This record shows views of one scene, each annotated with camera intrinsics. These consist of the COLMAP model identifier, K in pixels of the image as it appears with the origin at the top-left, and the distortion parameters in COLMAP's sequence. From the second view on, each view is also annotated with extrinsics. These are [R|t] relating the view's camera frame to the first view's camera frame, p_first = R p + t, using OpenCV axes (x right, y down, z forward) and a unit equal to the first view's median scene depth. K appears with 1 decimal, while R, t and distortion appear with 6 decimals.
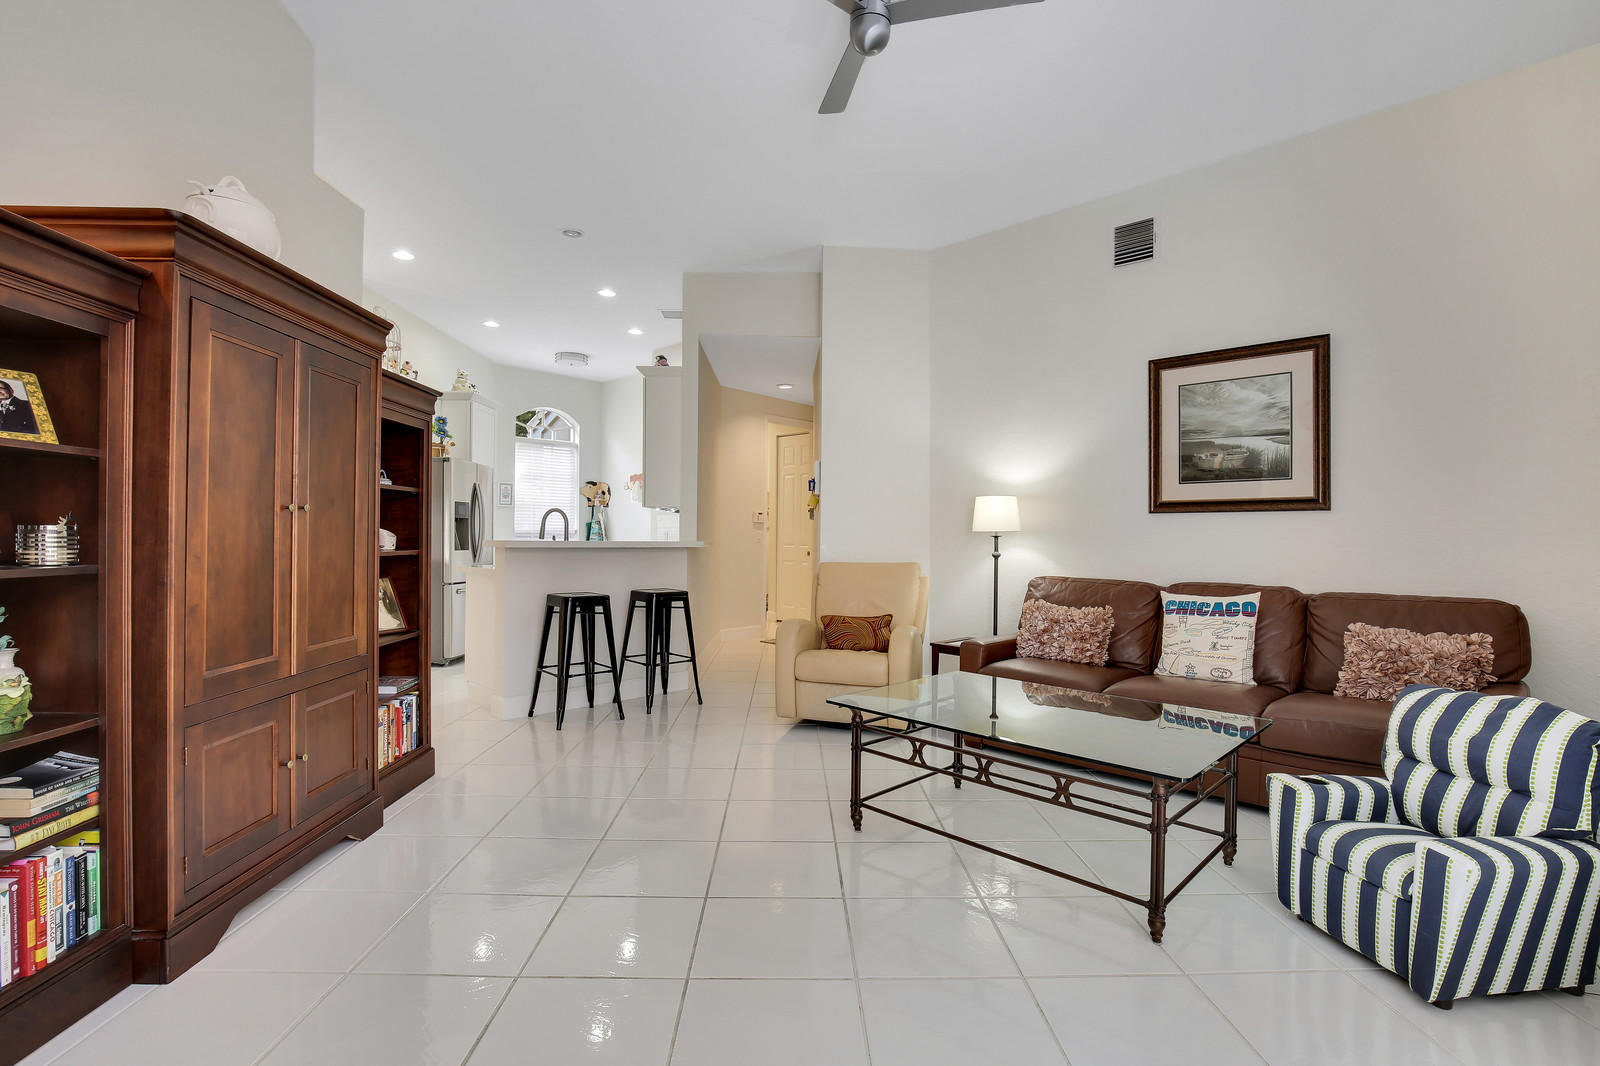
lens RADIAL K [[783.2, 0, 800.0], [0, 783.2, 533.0], [0, 0, 1]] dist [-0.001701, -0.000377]
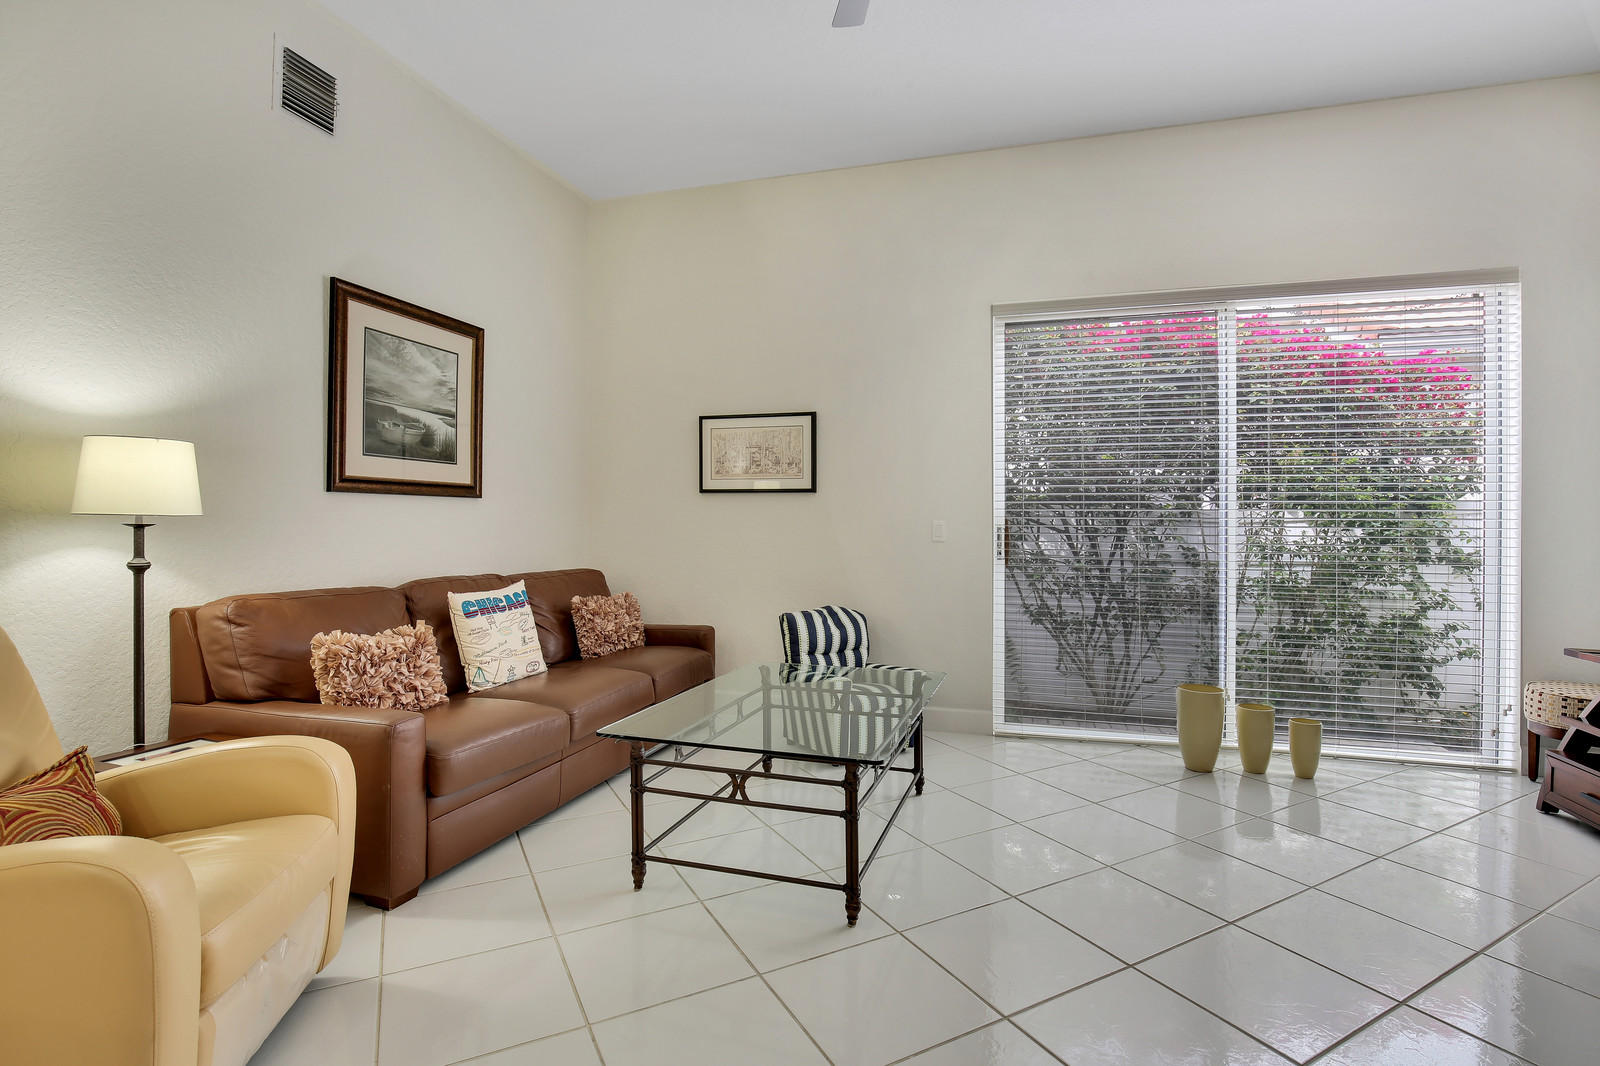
lens RADIAL K [[783.2, 0, 800.0], [0, 783.2, 533.0], [0, 0, 1]] dist [-0.001701, -0.000377]
pose [[-0.436821, -0.015214, 0.899420, -0.405032], [-0.004449, 0.999881, 0.014752, -0.000047], [-0.899537, 0.002442, -0.436837, 0.981160]]
